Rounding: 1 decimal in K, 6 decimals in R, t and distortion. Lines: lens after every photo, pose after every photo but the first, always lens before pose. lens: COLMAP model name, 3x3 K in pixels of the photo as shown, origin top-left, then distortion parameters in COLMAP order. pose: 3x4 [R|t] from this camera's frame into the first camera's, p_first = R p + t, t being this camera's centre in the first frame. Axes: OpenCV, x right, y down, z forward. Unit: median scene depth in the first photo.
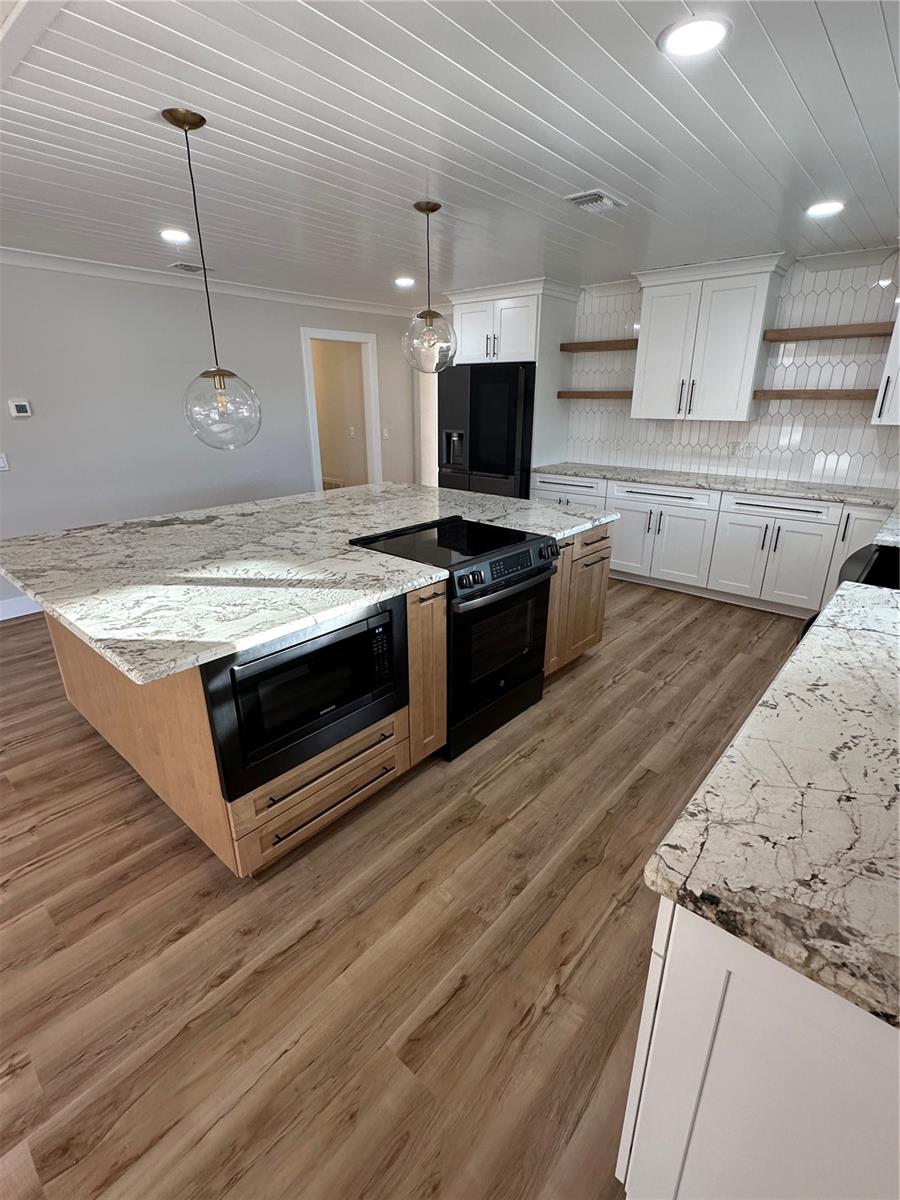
lens RADIAL K [[556.5, 0, 450.0], [0, 556.5, 600.0], [0, 0, 1]] dist [0.001999, 0.000188]
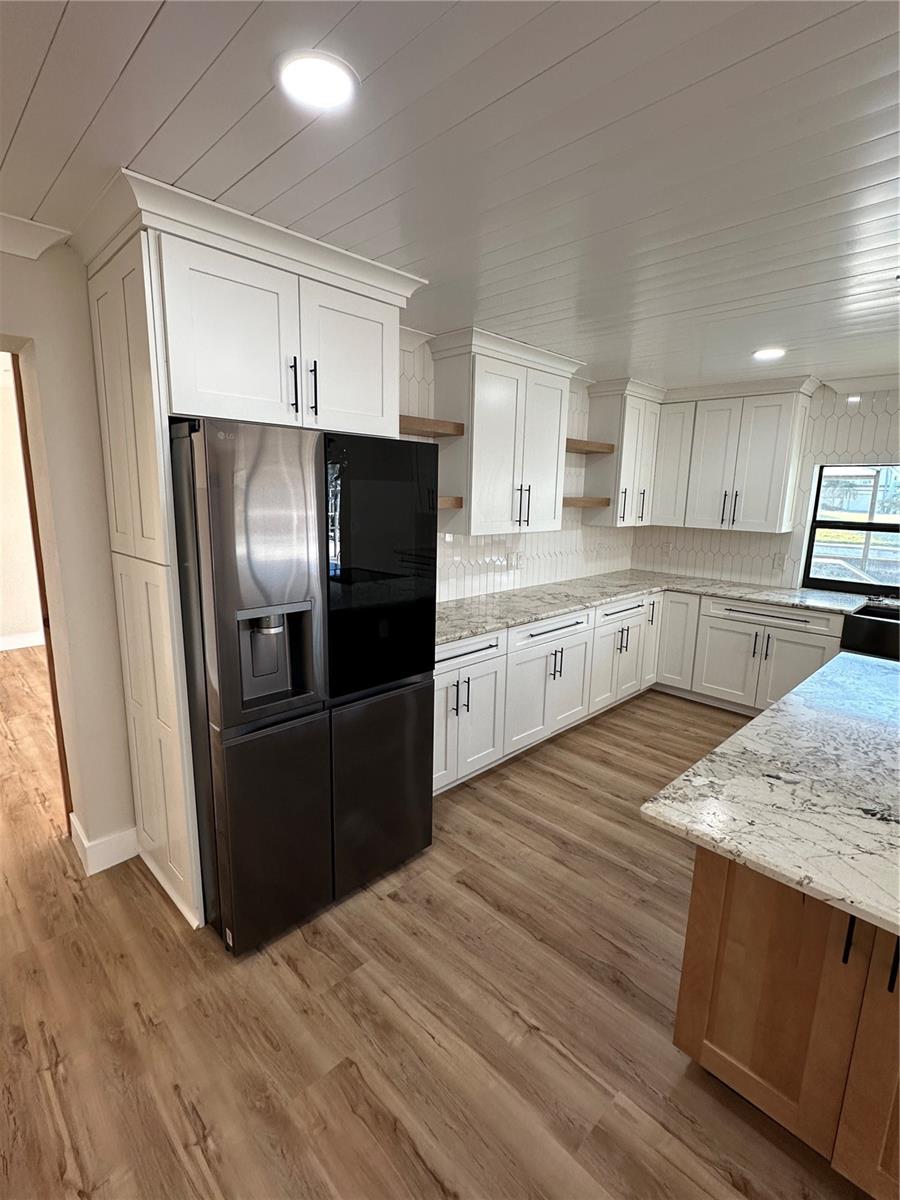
lens RADIAL K [[556.5, 0, 450.0], [0, 556.5, 600.0], [0, 0, 1]] dist [0.001999, 0.000188]
pose [[0.076764, -0.169695, 0.982502, -0.378879], [0.348928, 0.927669, 0.132962, -0.379299], [-0.934000, 0.332616, 0.130423, 1.028402]]
